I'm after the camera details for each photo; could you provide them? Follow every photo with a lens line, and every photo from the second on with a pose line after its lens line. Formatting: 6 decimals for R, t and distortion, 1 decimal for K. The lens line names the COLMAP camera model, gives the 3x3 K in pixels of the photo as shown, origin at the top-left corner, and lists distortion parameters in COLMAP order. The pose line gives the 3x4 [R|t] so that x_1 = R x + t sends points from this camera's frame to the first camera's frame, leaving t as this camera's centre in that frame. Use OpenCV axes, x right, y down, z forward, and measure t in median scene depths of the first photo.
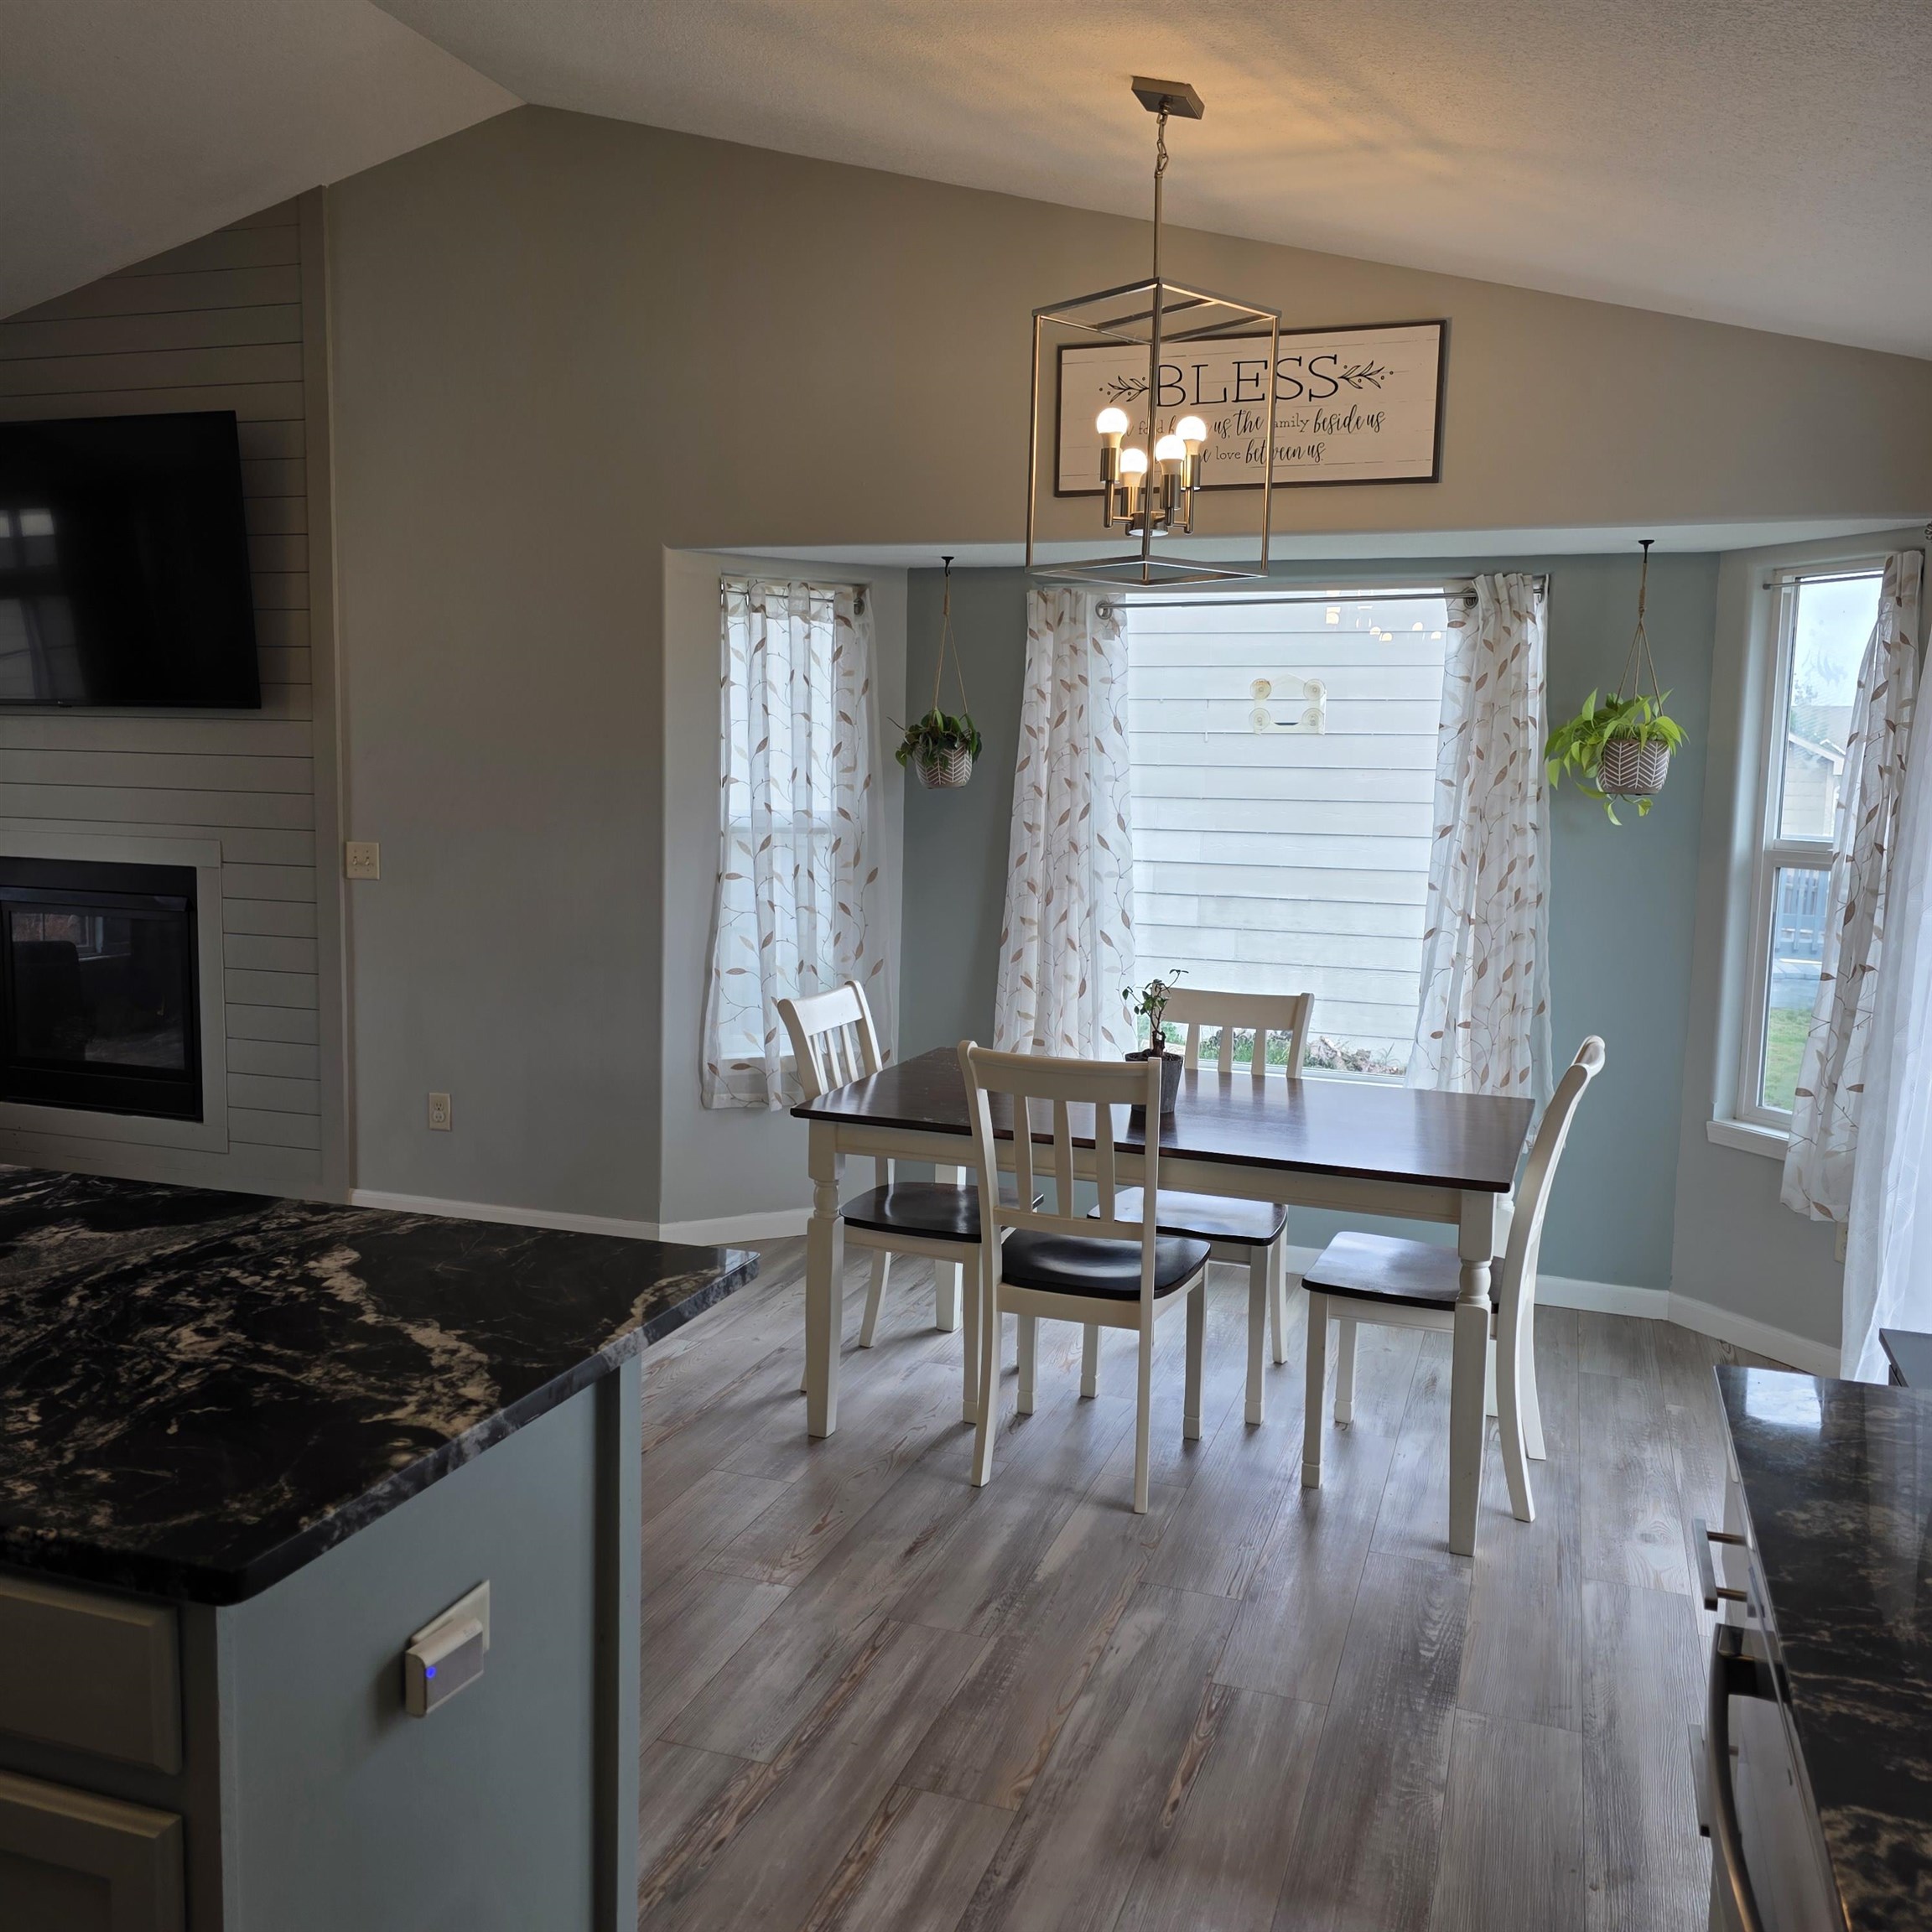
lens RADIAL K [[1733.6, 0, 951.6], [0, 1733.6, 961.6], [0, 0, 1]] dist [0.090620, -0.085871]
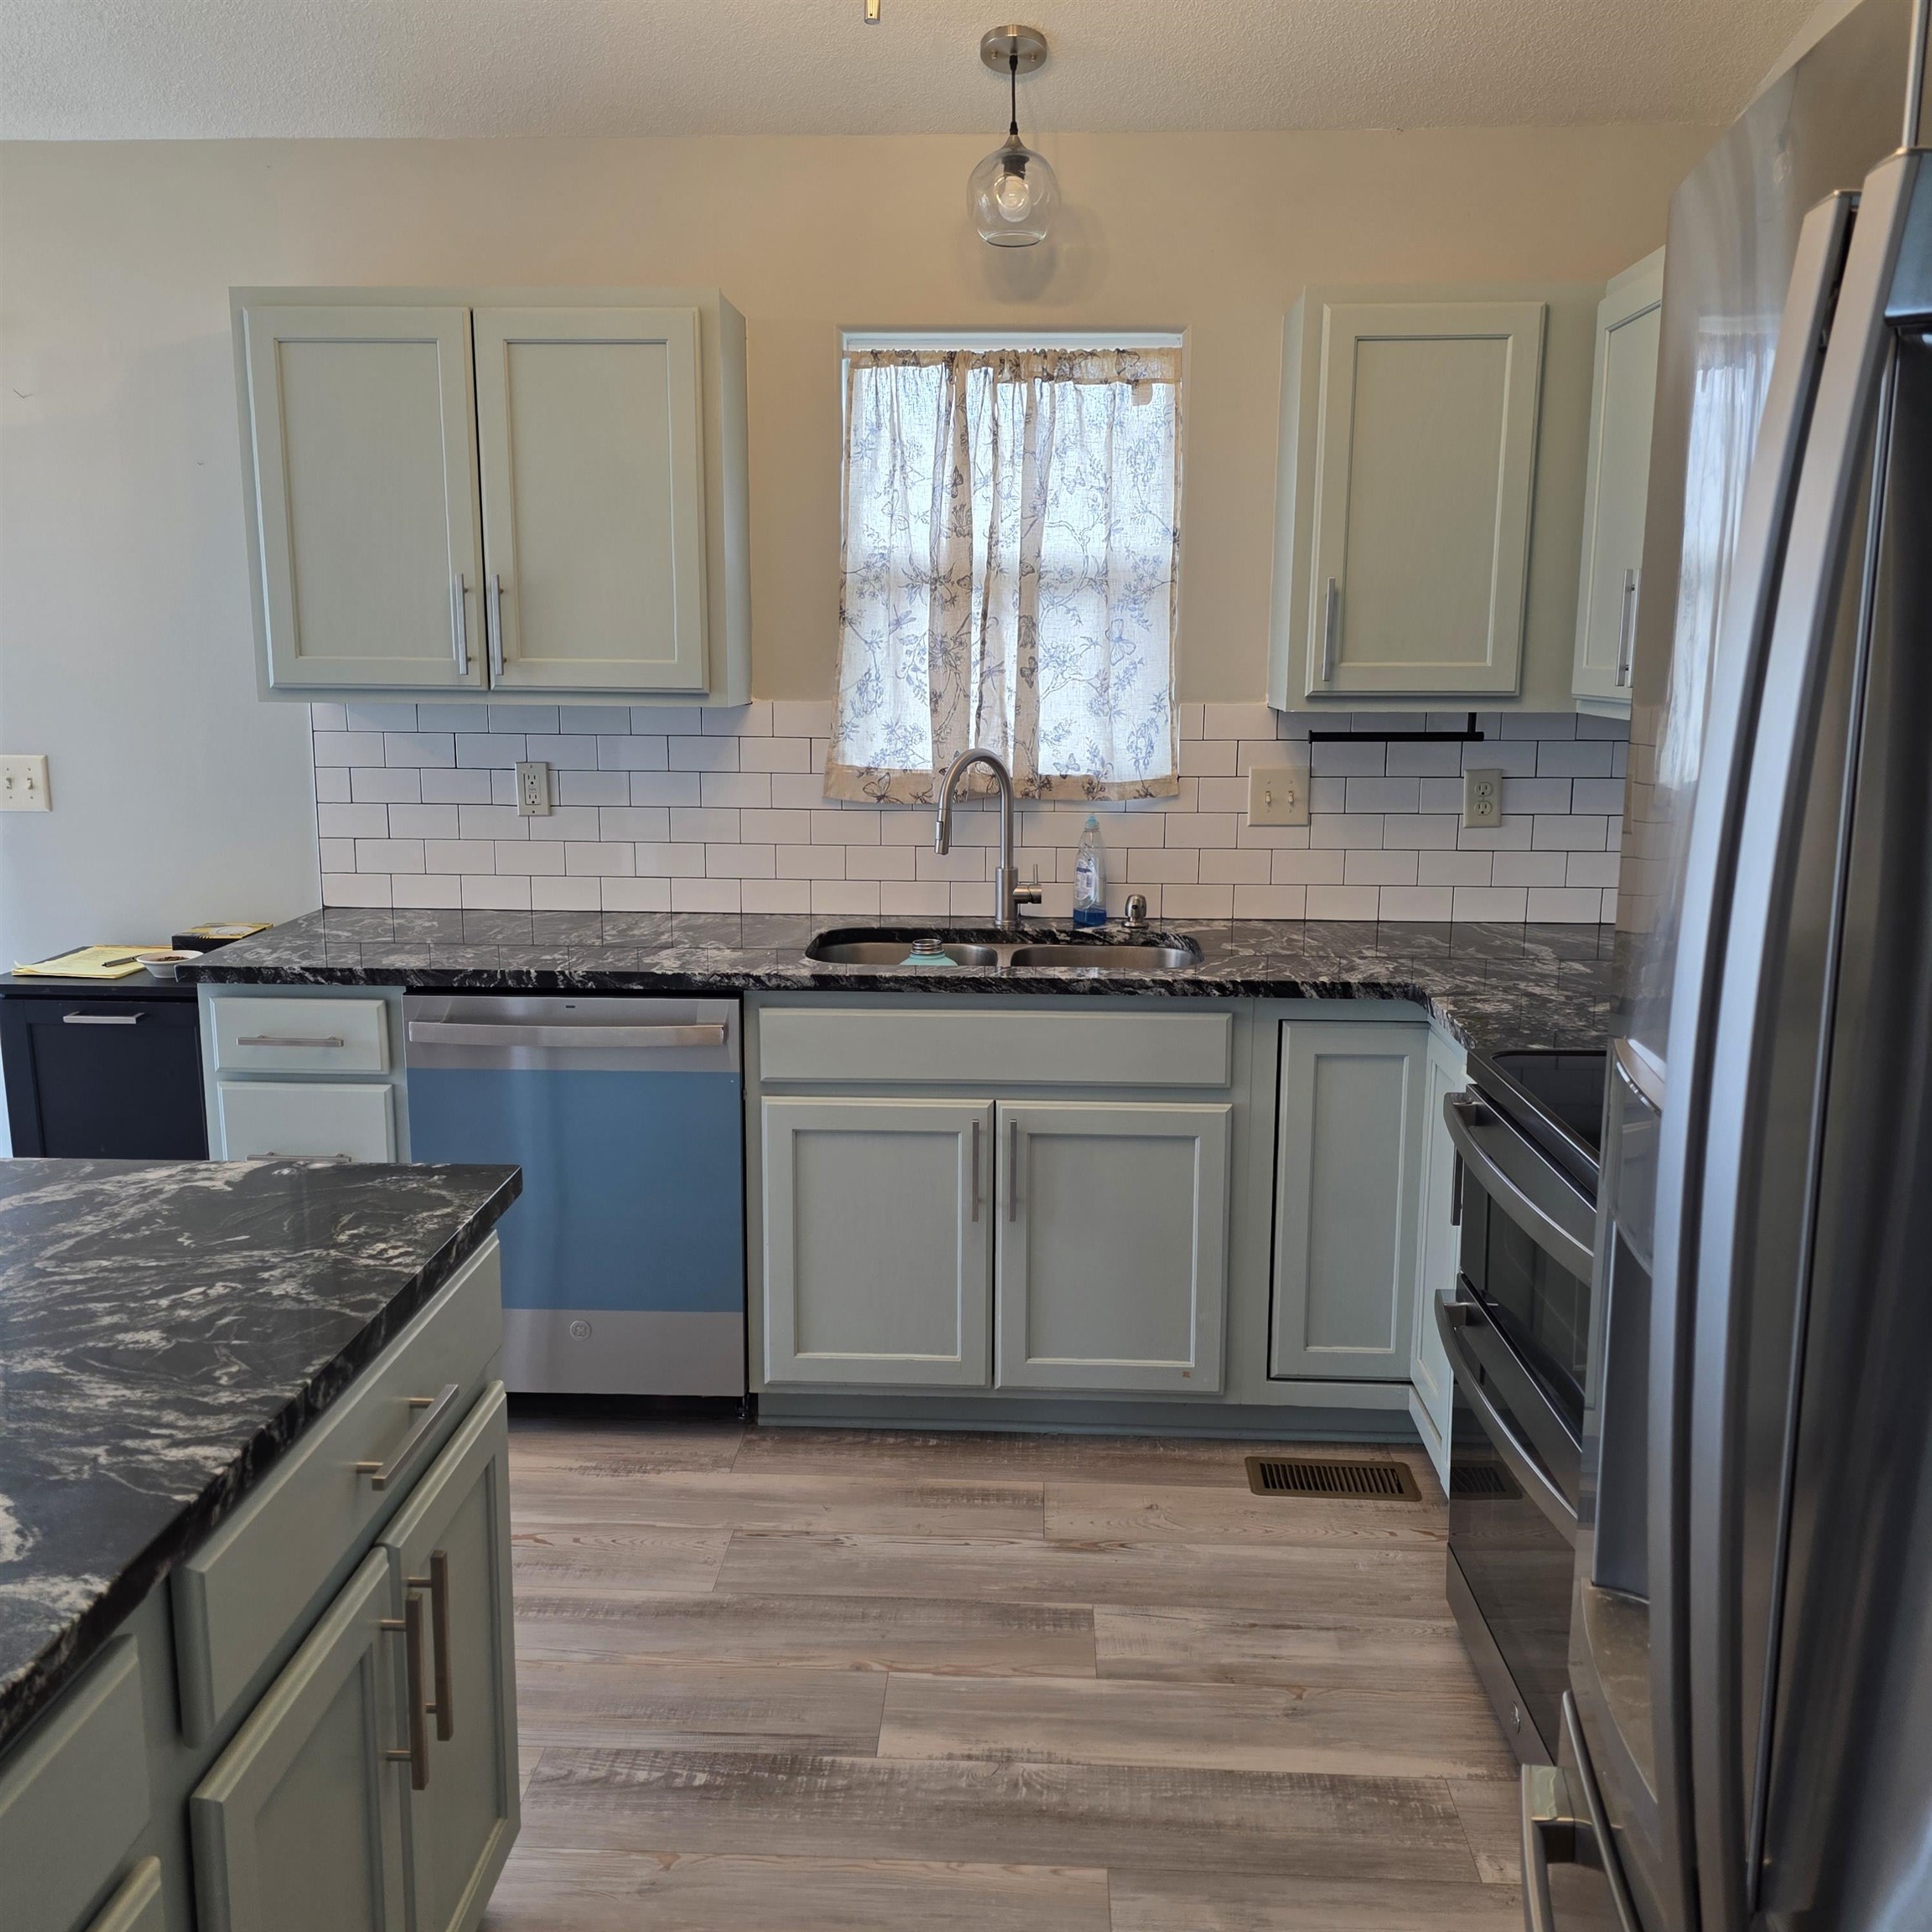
lens RADIAL K [[1733.6, 0, 935.9], [0, 1733.6, 941.0], [0, 0, 1]] dist [0.090620, -0.085871]
pose [[-0.284399, -0.186426, 0.940406, -1.235749], [0.098141, 0.970097, 0.221992, -0.085037], [-0.953670, 0.155426, -0.257598, 0.680086]]
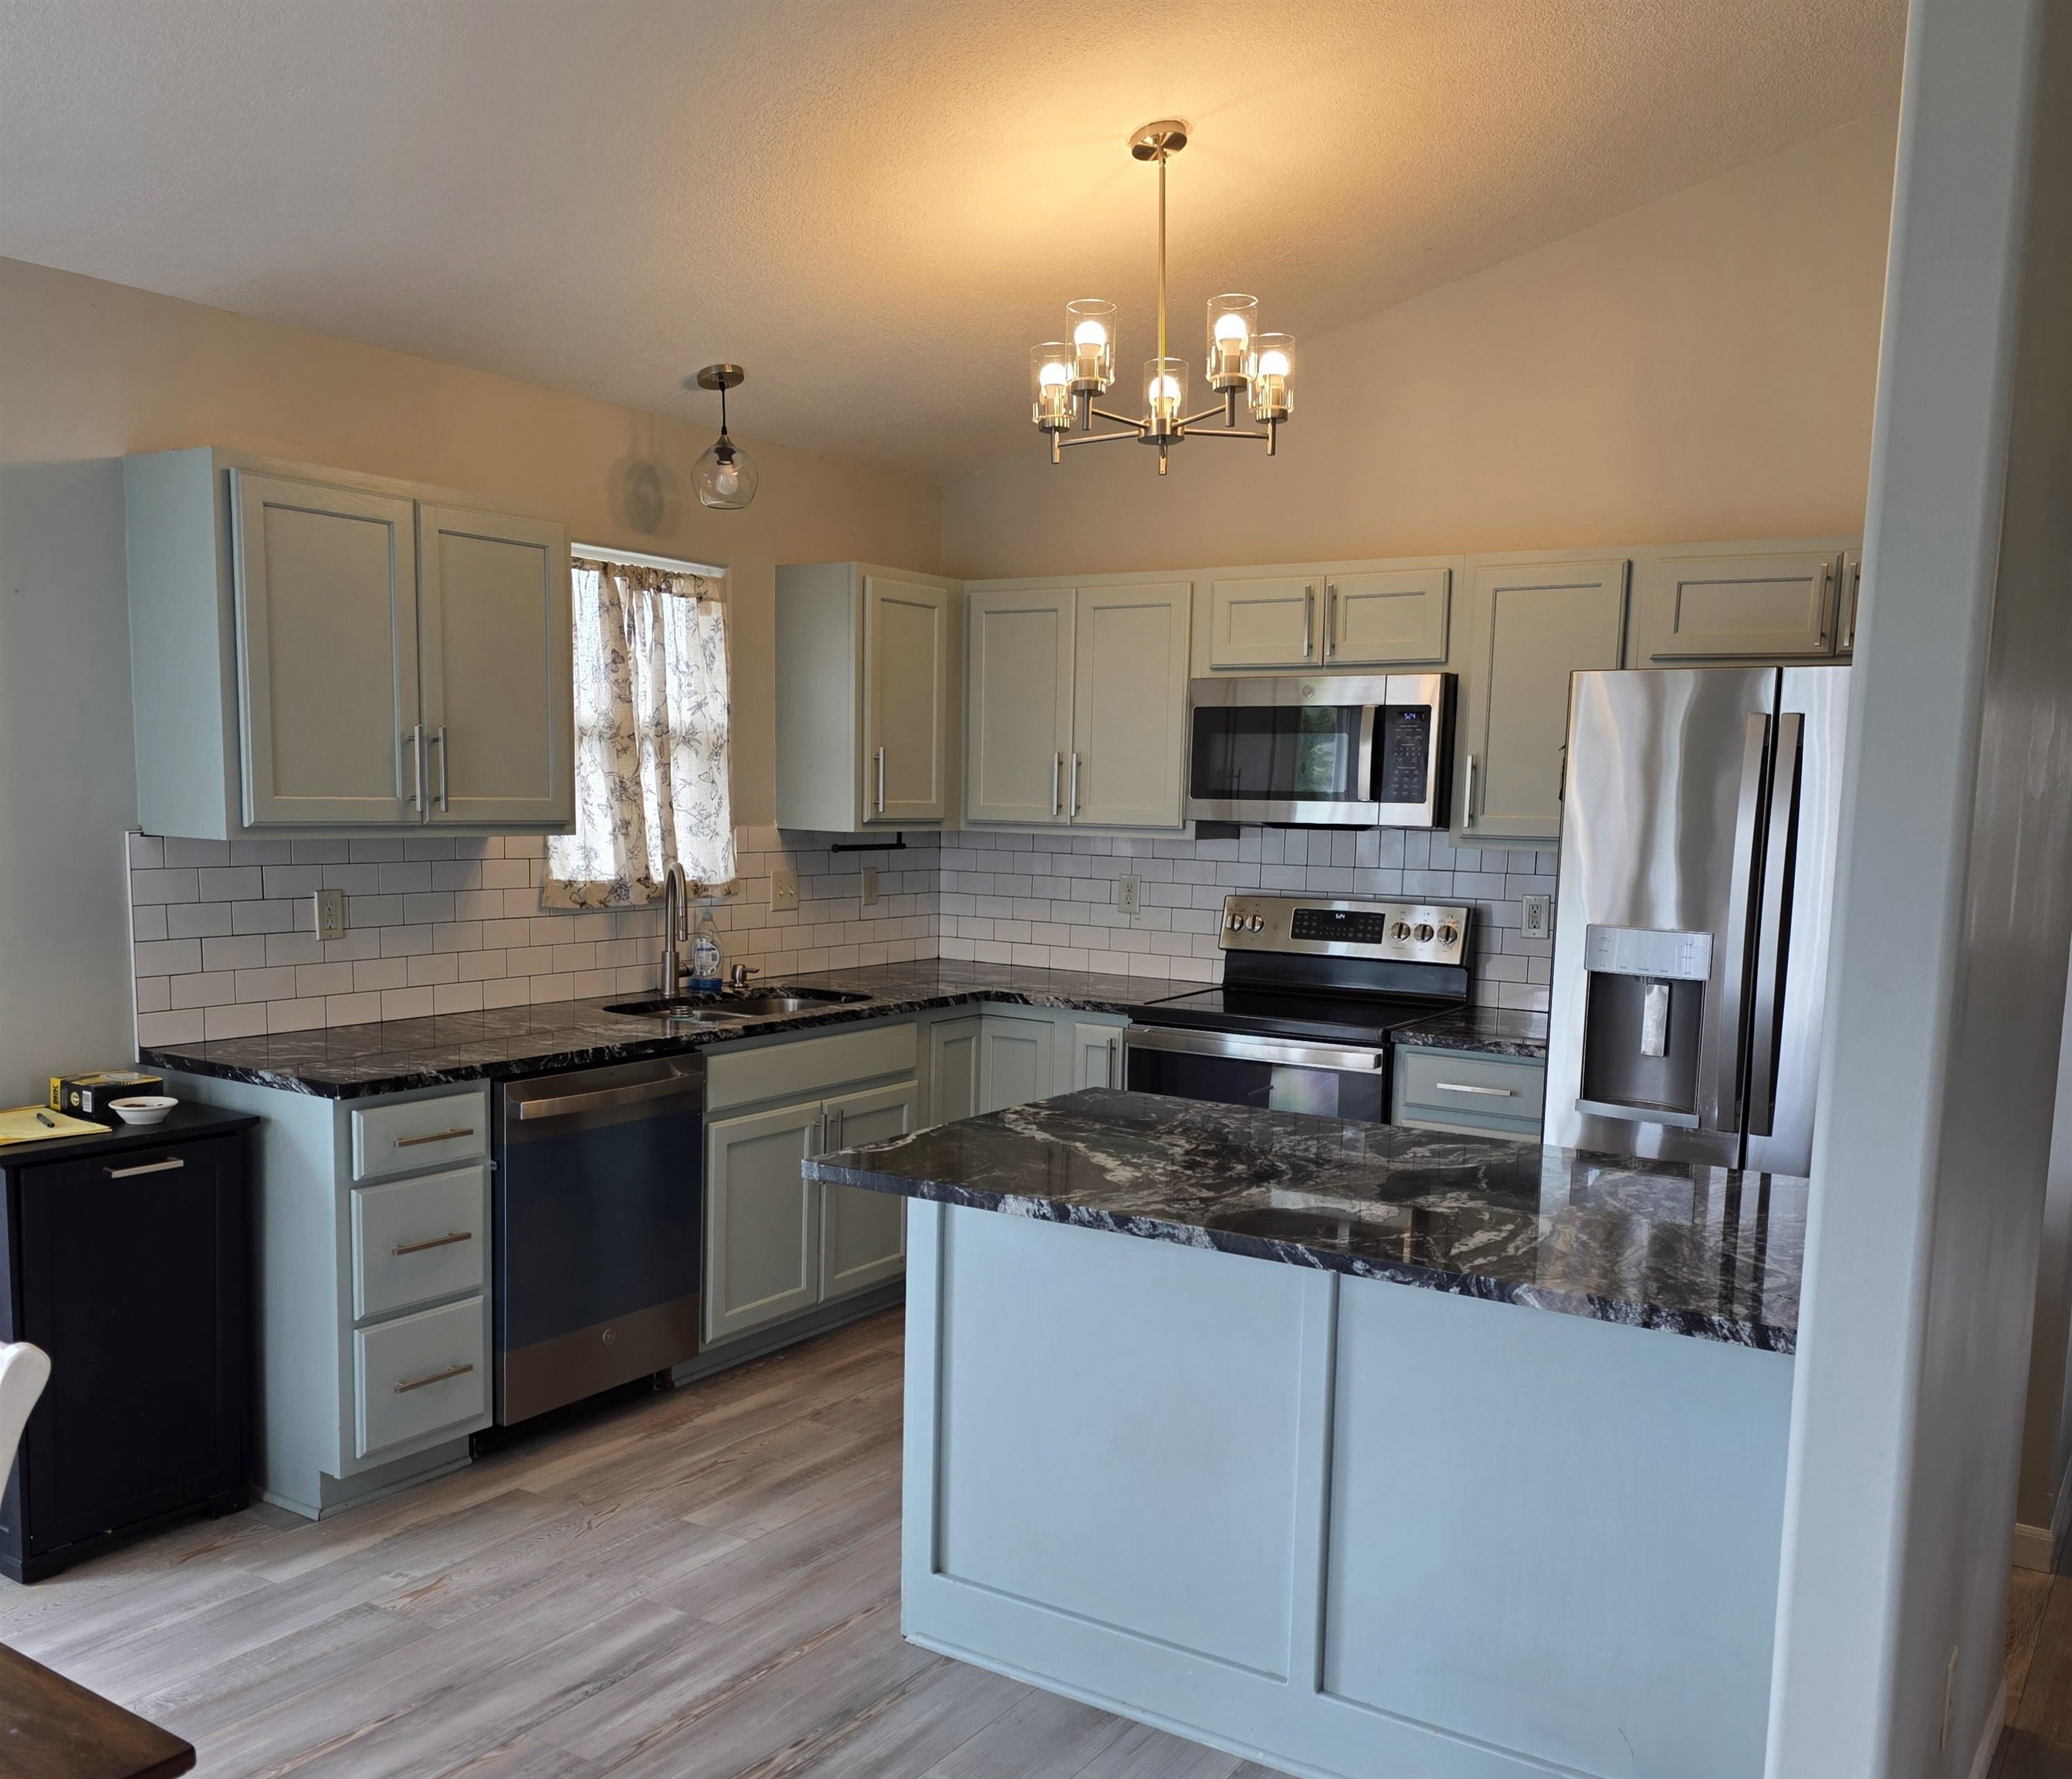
lens RADIAL K [[1855.4, 0, 1048.3], [0, 1855.4, 1026.7], [0, 0, 1]] dist [0.061519, -0.078569]
pose [[-0.972987, -0.072534, 0.219167, -0.631403], [-0.017114, 0.969409, 0.244854, -0.284732], [-0.230223, 0.234489, -0.944464, 2.431686]]
